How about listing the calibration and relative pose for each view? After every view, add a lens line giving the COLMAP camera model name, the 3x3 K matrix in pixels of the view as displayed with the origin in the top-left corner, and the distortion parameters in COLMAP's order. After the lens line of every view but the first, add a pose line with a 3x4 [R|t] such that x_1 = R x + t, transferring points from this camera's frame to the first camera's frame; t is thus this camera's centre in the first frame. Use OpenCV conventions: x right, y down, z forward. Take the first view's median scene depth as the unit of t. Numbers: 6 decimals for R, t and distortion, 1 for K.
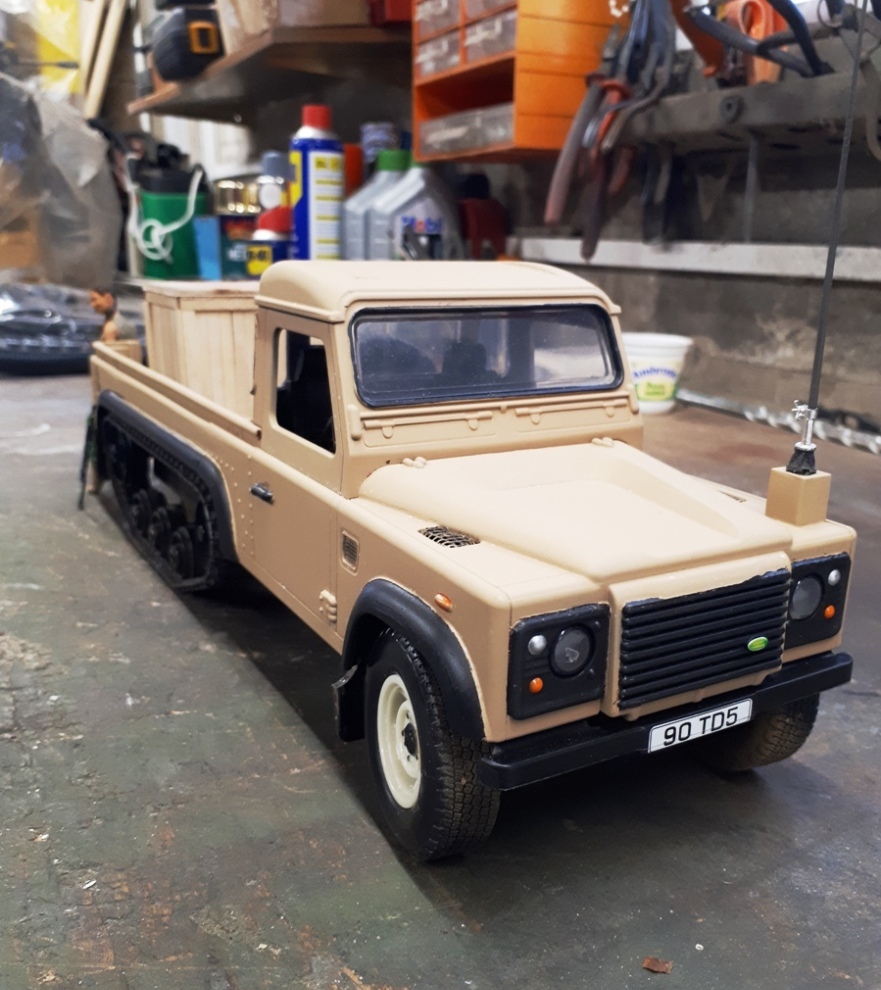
lens RADIAL K [[963.0, 0, 439.6], [0, 963.0, 552.2], [0, 0, 1]] dist [-0.005107, -0.001185]
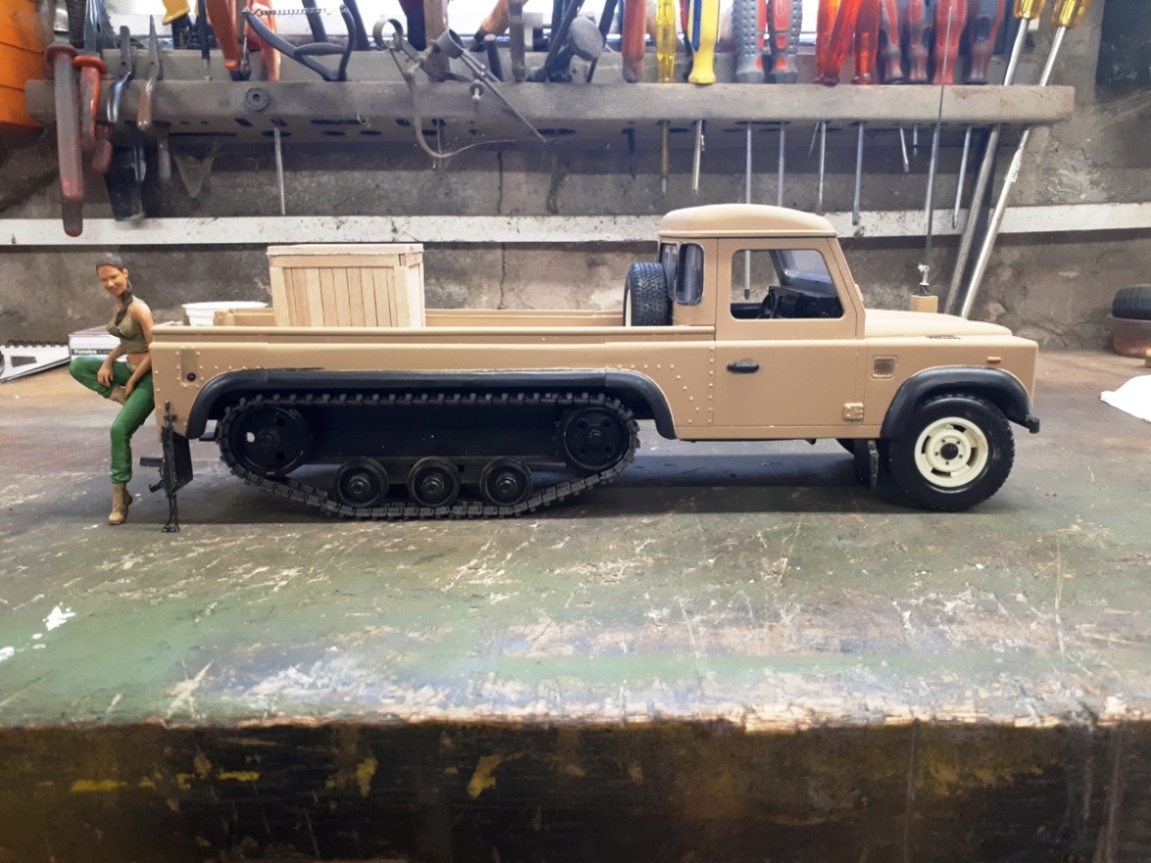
lens RADIAL K [[979.6, 0, 575.5], [0, 979.6, 431.5], [0, 0, 1]] dist [-0.001233, -0.007580]
pose [[0.483204, -0.198825, 0.852633, -0.535170], [0.290758, 0.955042, 0.057928, -0.043531], [-0.825817, 0.219918, 0.519290, 0.168665]]
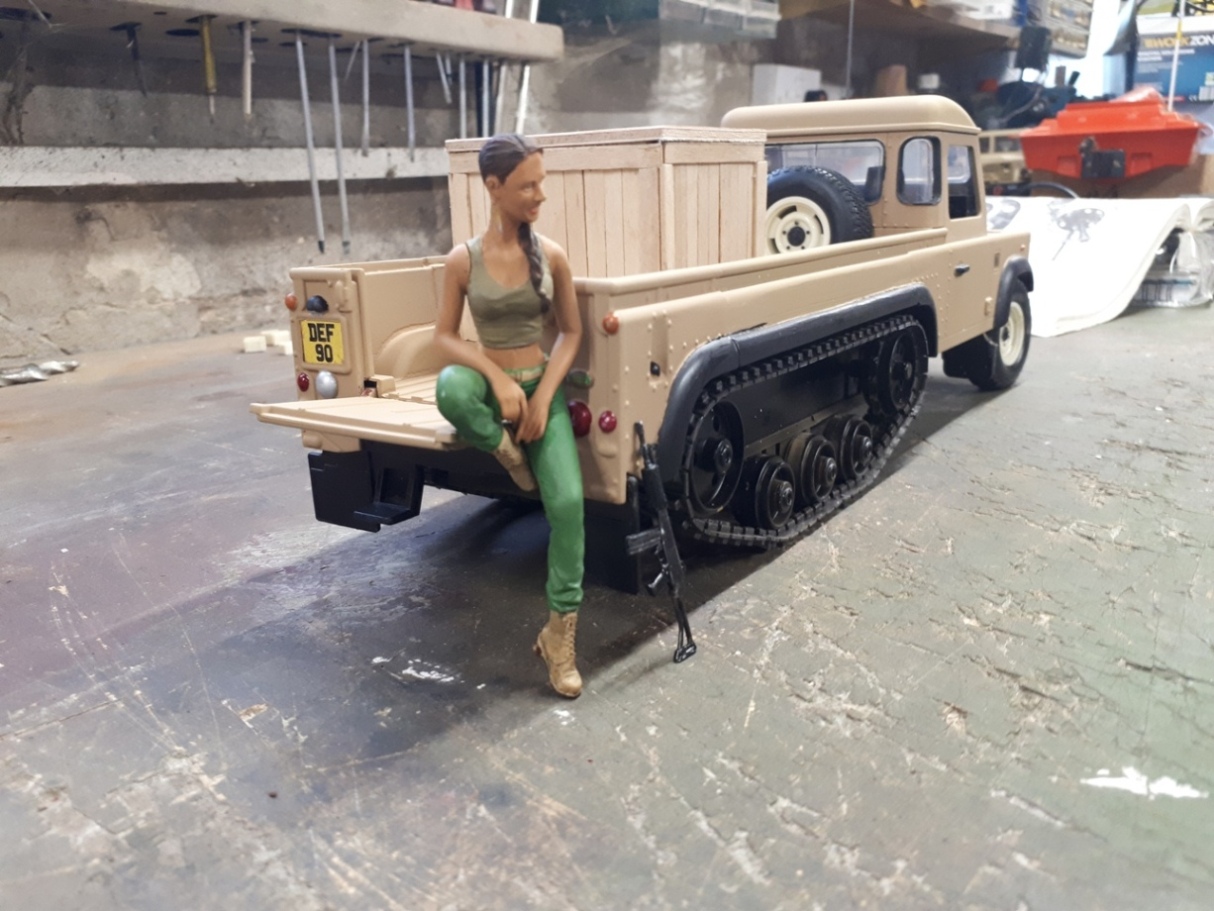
lens RADIAL K [[984.9, 0, 607.0], [0, 984.9, 455.5], [0, 0, 1]] dist [0.087081, -0.130740]
pose [[-0.419694, -0.246916, 0.873435, -0.434036], [0.306405, 0.867259, 0.392401, -0.186803], [-0.854385, 0.432313, -0.288327, 0.681273]]
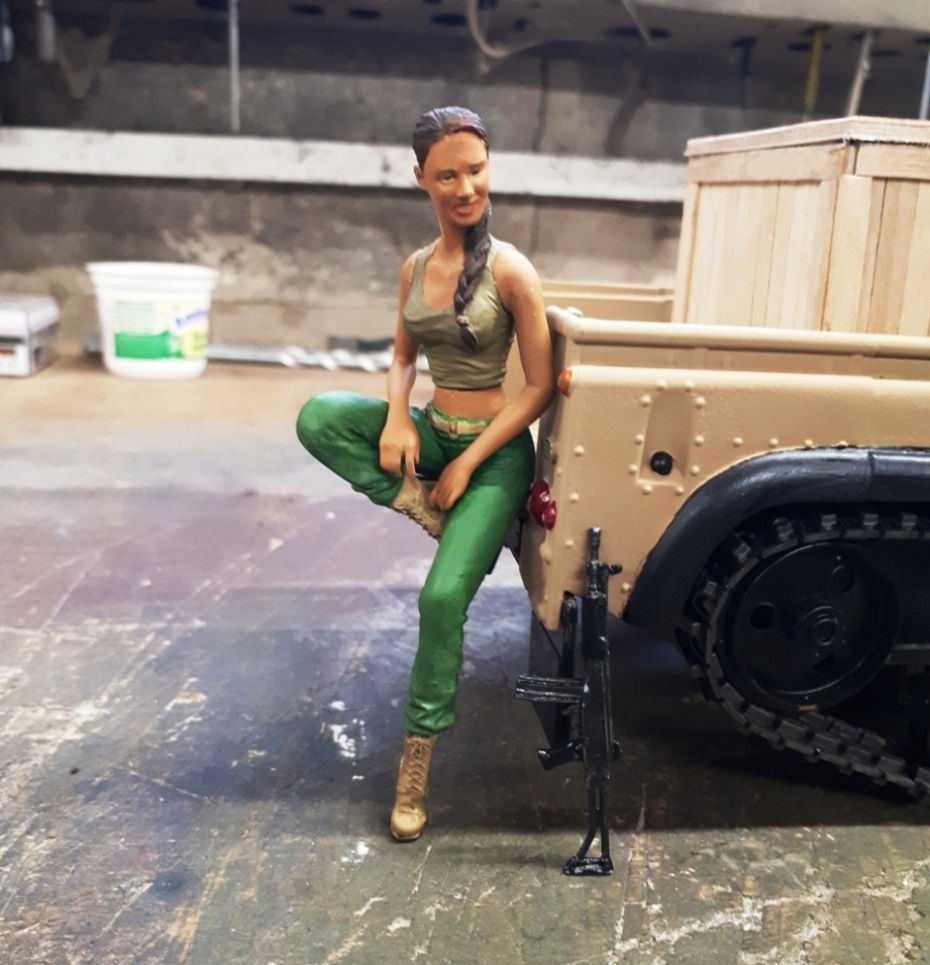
lens RADIAL K [[1043.3, 0, 464.1], [0, 1043.3, 510.1], [0, 0, 1]] dist [0.011057, -0.051625]
pose [[0.379064, -0.258629, 0.888494, -0.388429], [0.254314, 0.952294, 0.168700, -0.131813], [-0.889739, 0.162009, 0.426753, 0.533738]]
